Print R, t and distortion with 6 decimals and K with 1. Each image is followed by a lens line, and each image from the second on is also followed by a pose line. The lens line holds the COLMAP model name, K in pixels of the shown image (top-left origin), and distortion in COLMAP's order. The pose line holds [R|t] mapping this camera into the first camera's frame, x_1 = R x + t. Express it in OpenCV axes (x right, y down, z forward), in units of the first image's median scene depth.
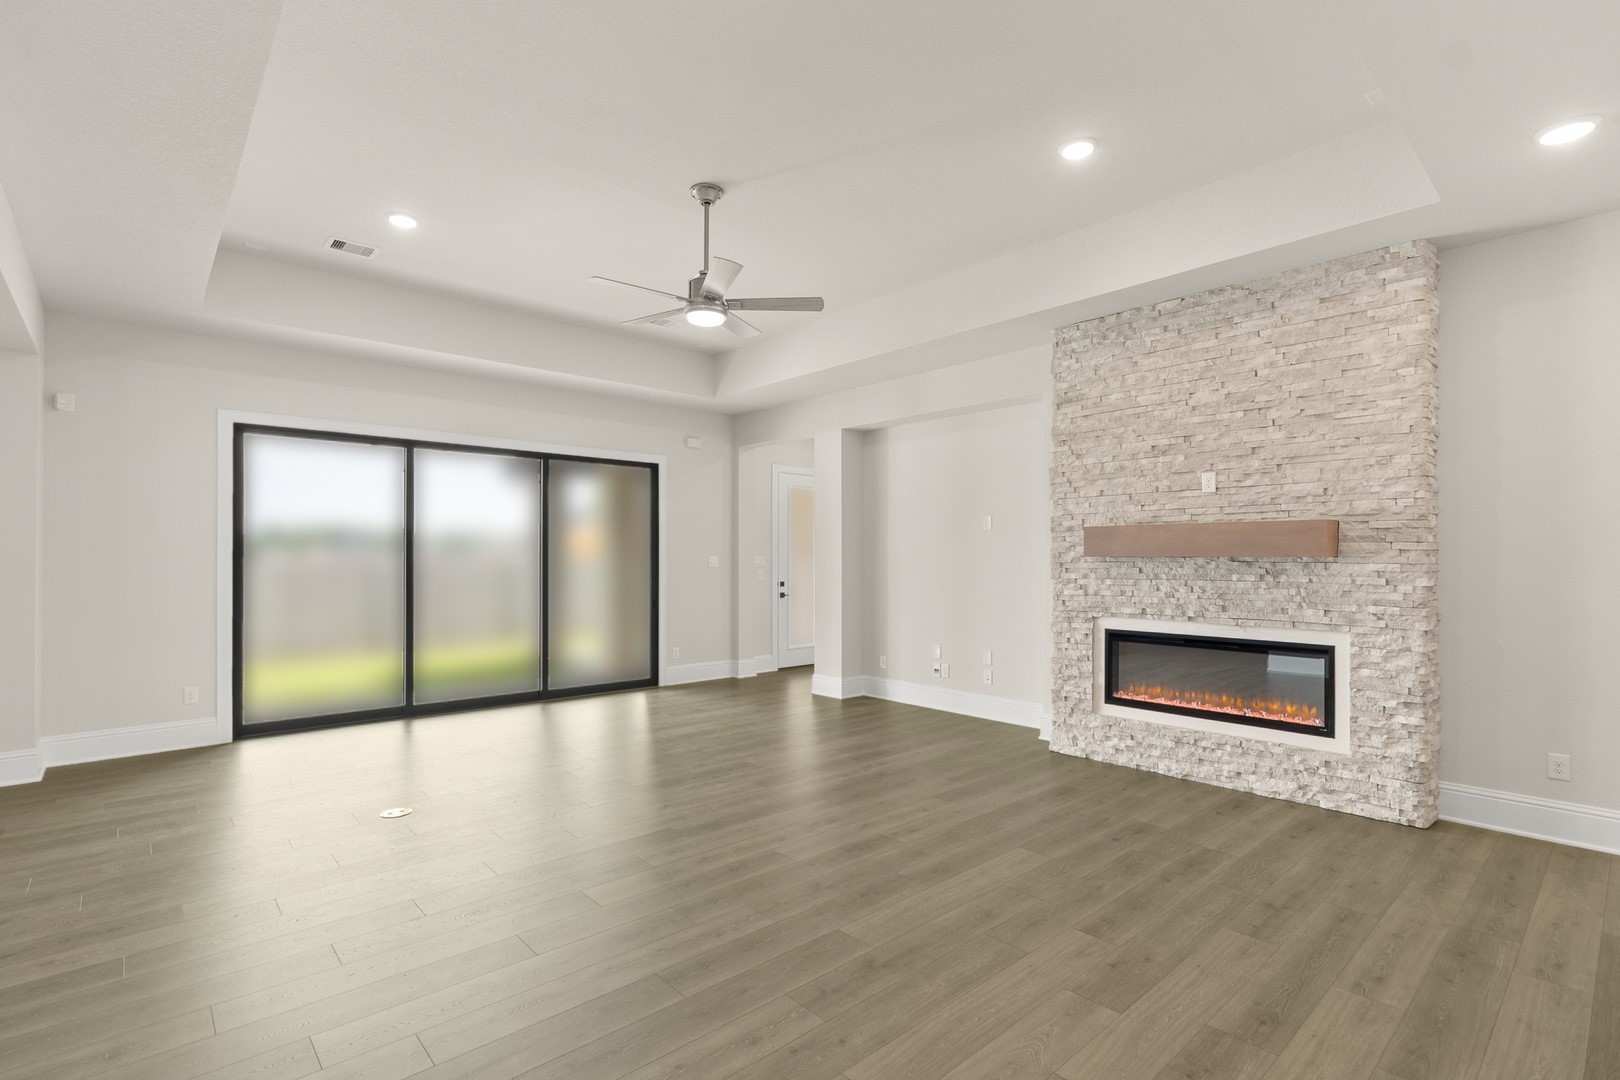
lens RADIAL K [[758.5, 0, 824.2], [0, 758.5, 549.5], [0, 0, 1]] dist [0.004813, 0.000808]
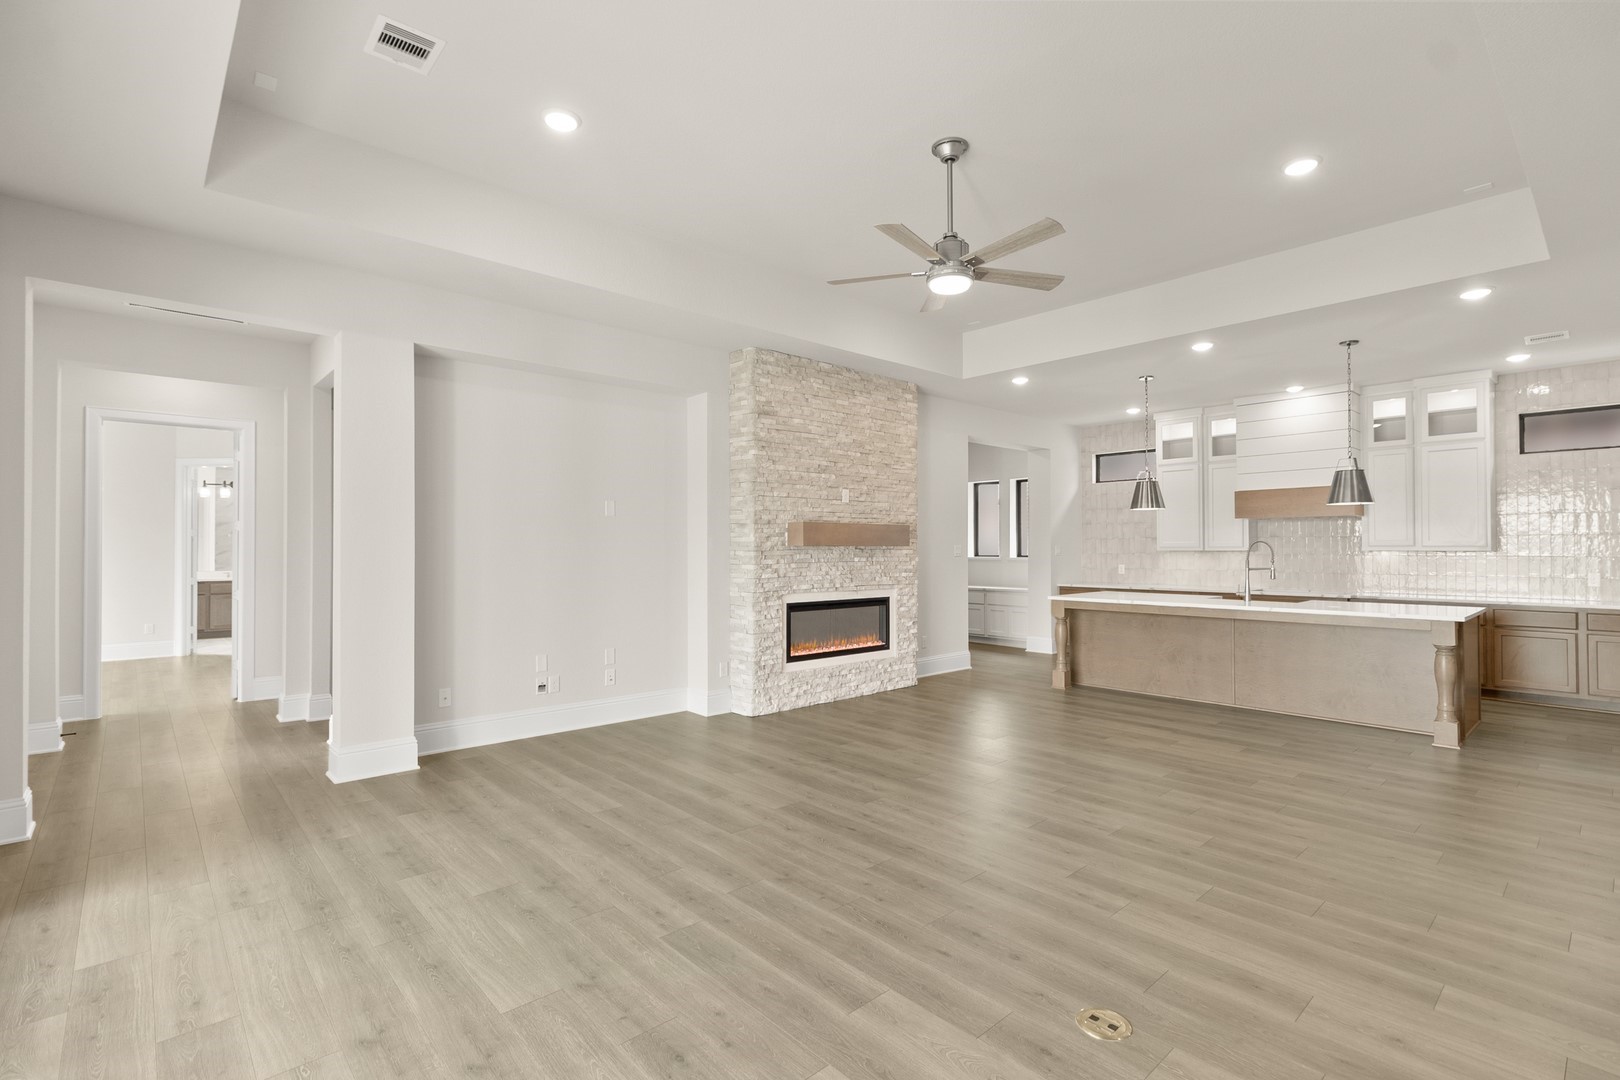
lens RADIAL K [[758.5, 0, 824.5], [0, 758.5, 541.3], [0, 0, 1]] dist [0.004813, 0.000808]
pose [[-0.004656, 0.014438, 0.999885, -0.922910], [-0.005075, 0.999883, -0.014462, 0.020908], [-0.999976, -0.005142, -0.004582, 0.988997]]
